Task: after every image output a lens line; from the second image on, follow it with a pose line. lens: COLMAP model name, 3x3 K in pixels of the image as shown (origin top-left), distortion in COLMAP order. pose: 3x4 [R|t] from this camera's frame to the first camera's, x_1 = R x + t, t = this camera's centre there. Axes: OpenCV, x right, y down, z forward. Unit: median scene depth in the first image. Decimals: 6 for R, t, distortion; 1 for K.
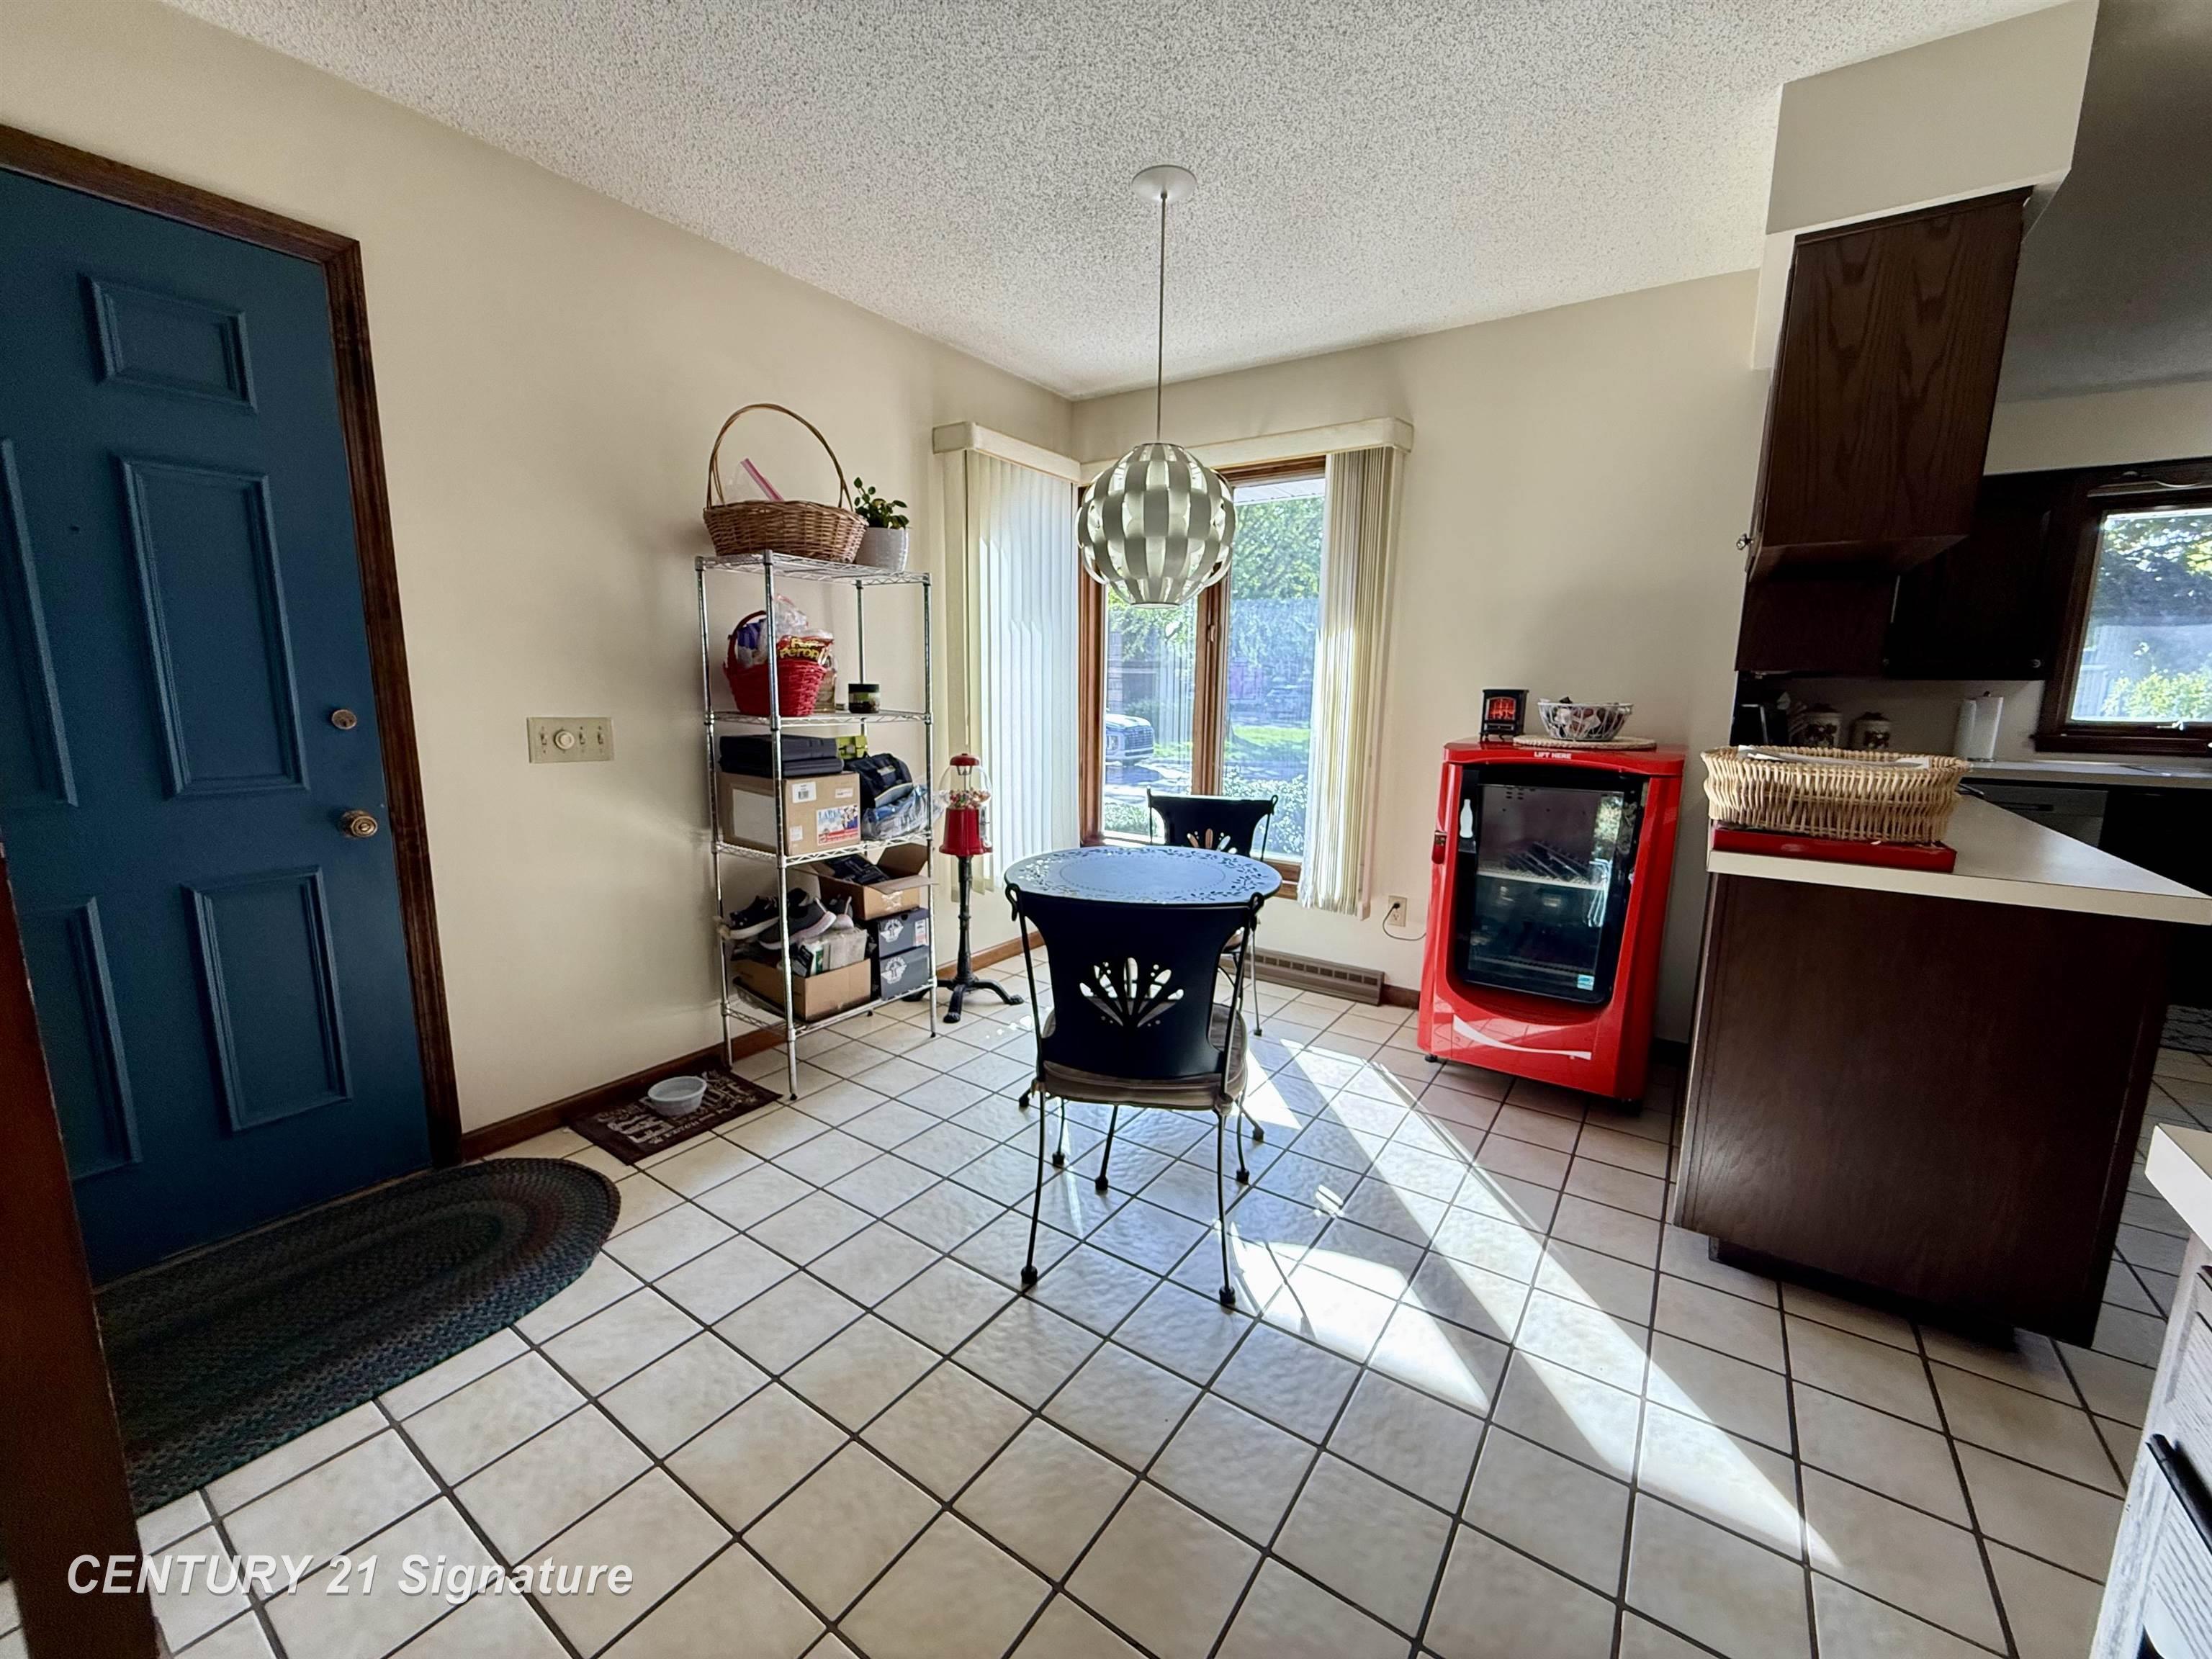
lens RADIAL K [[882.3, 0, 1106.0], [0, 882.3, 829.5], [0, 0, 1]] dist [-0.002369, -0.000564]
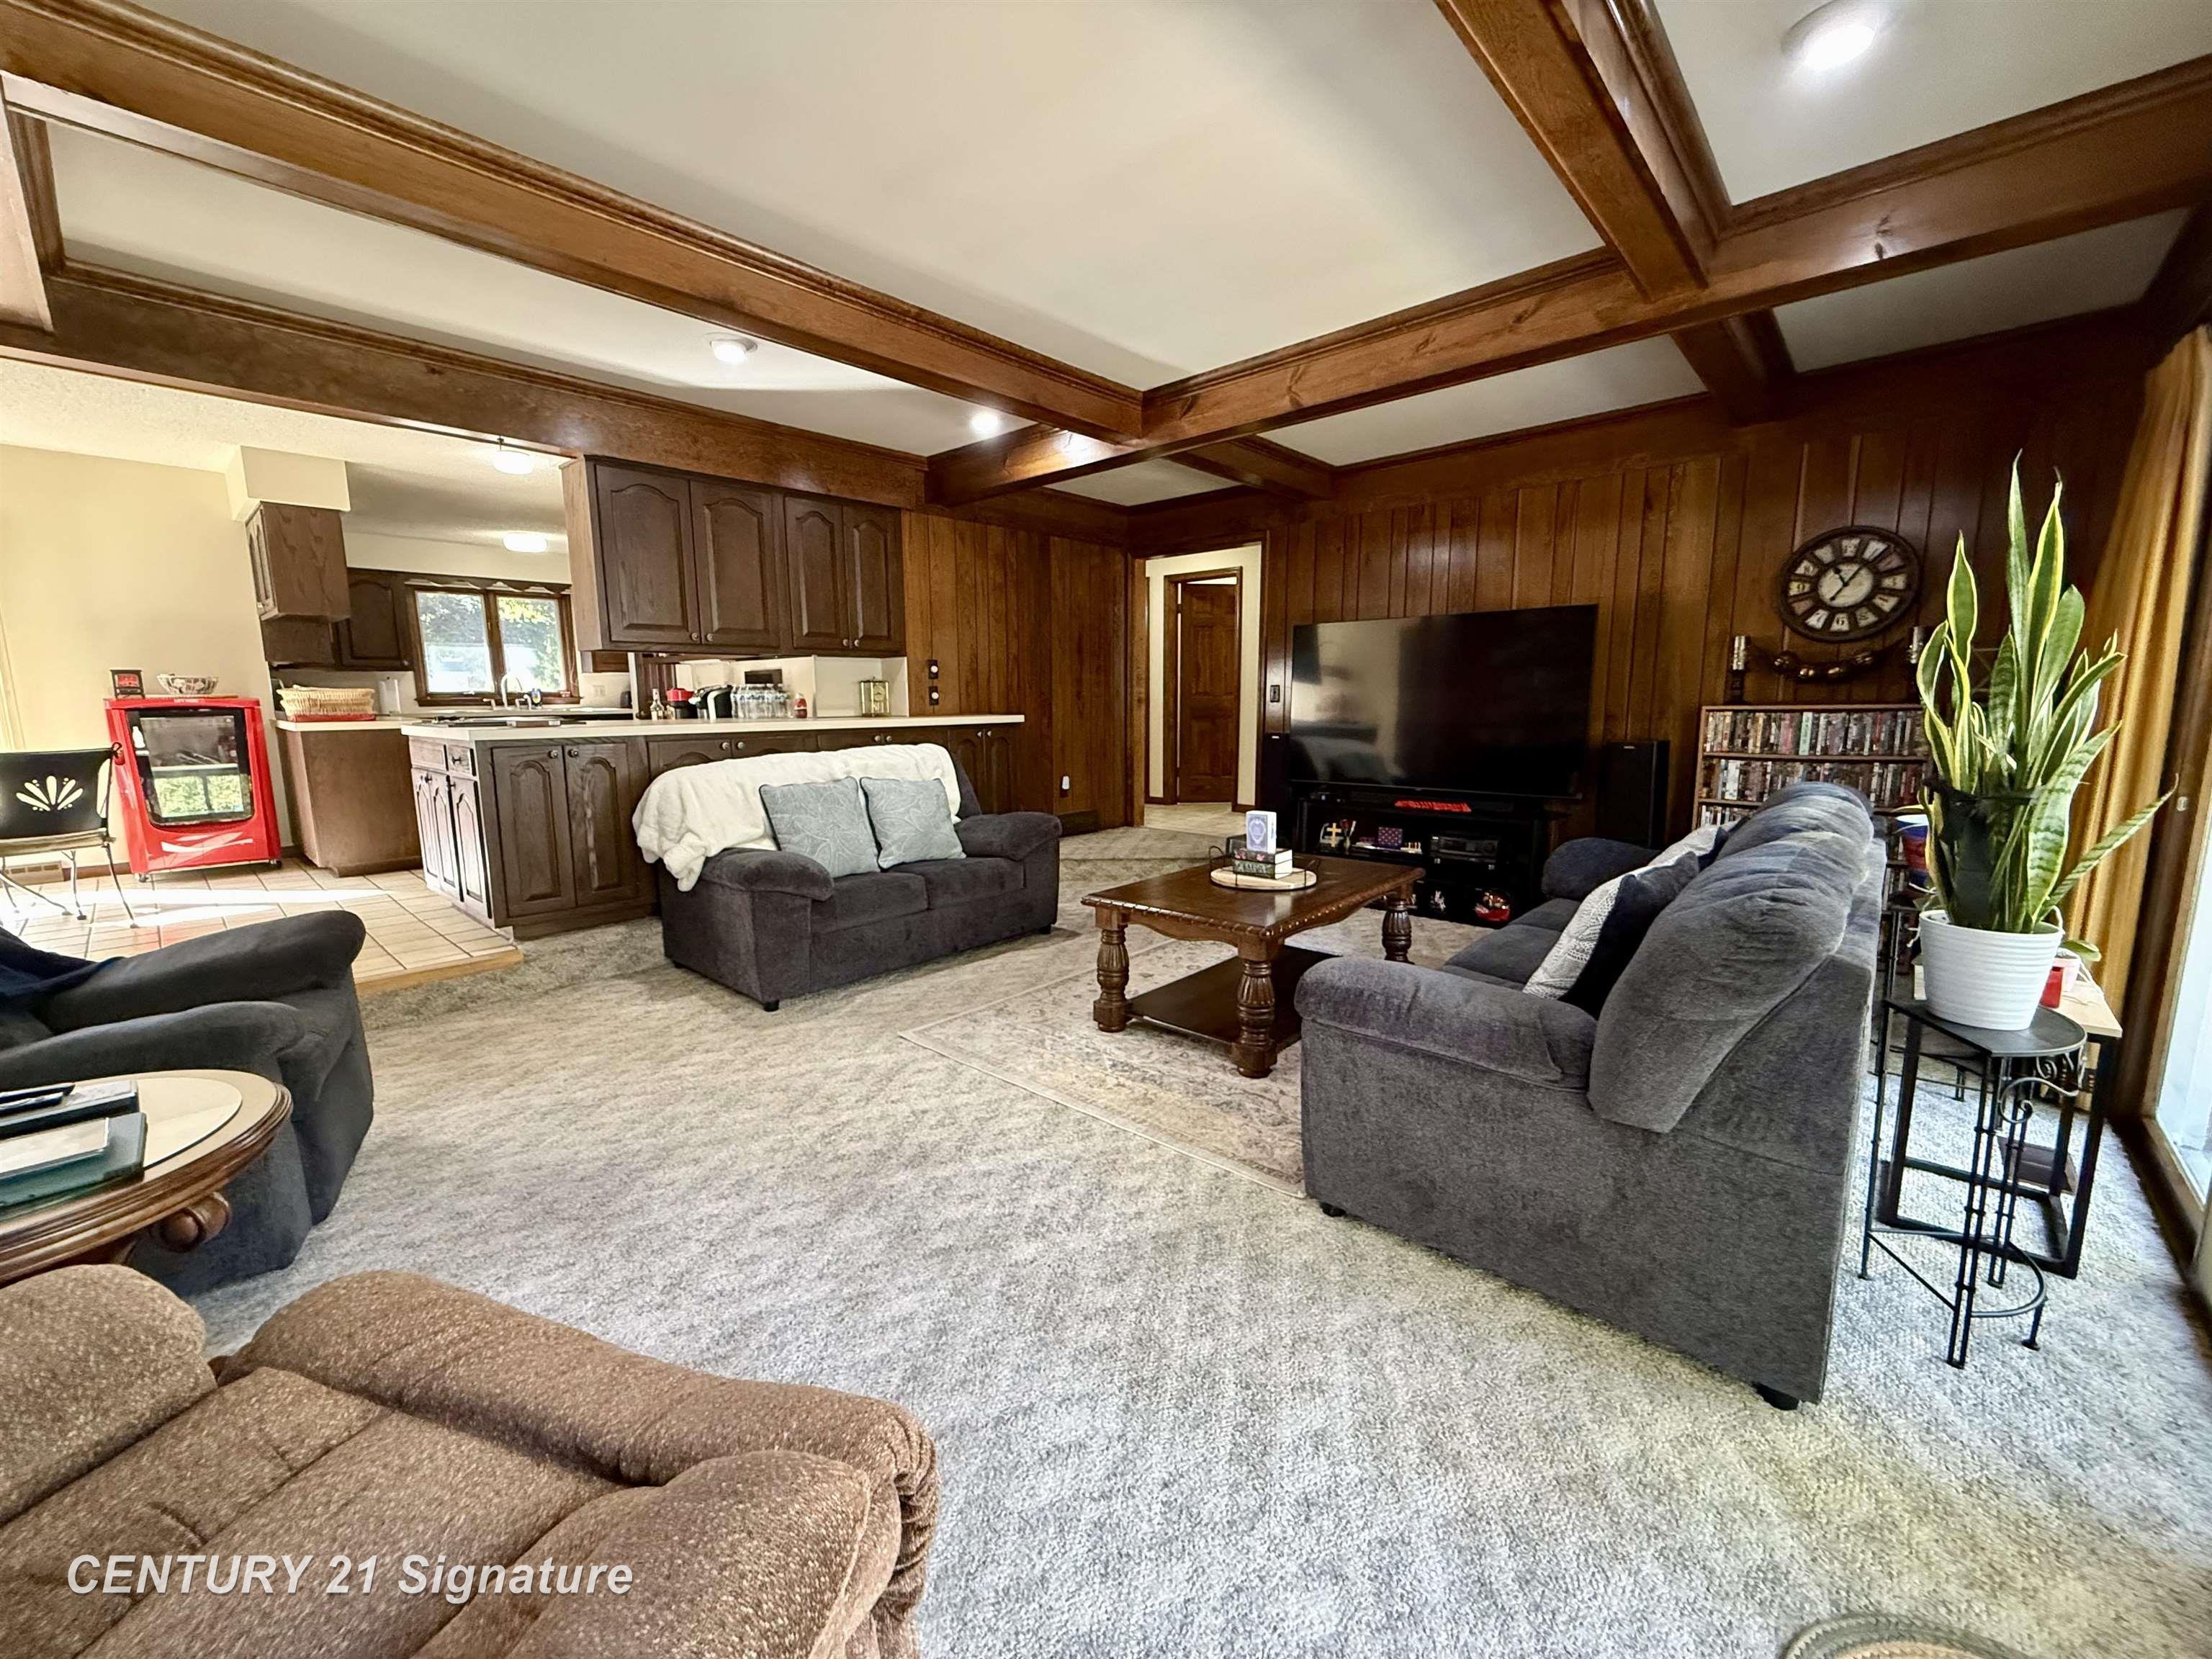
lens RADIAL K [[879.8, 0, 1101.9], [0, 879.8, 825.9], [0, 0, 1]] dist [-0.000191, -0.000064]
pose [[0.136840, -0.158945, 0.977758, -1.183174], [0.167626, 0.976524, 0.135285, 0.265889], [-0.976308, 0.145385, 0.160271, -1.290773]]
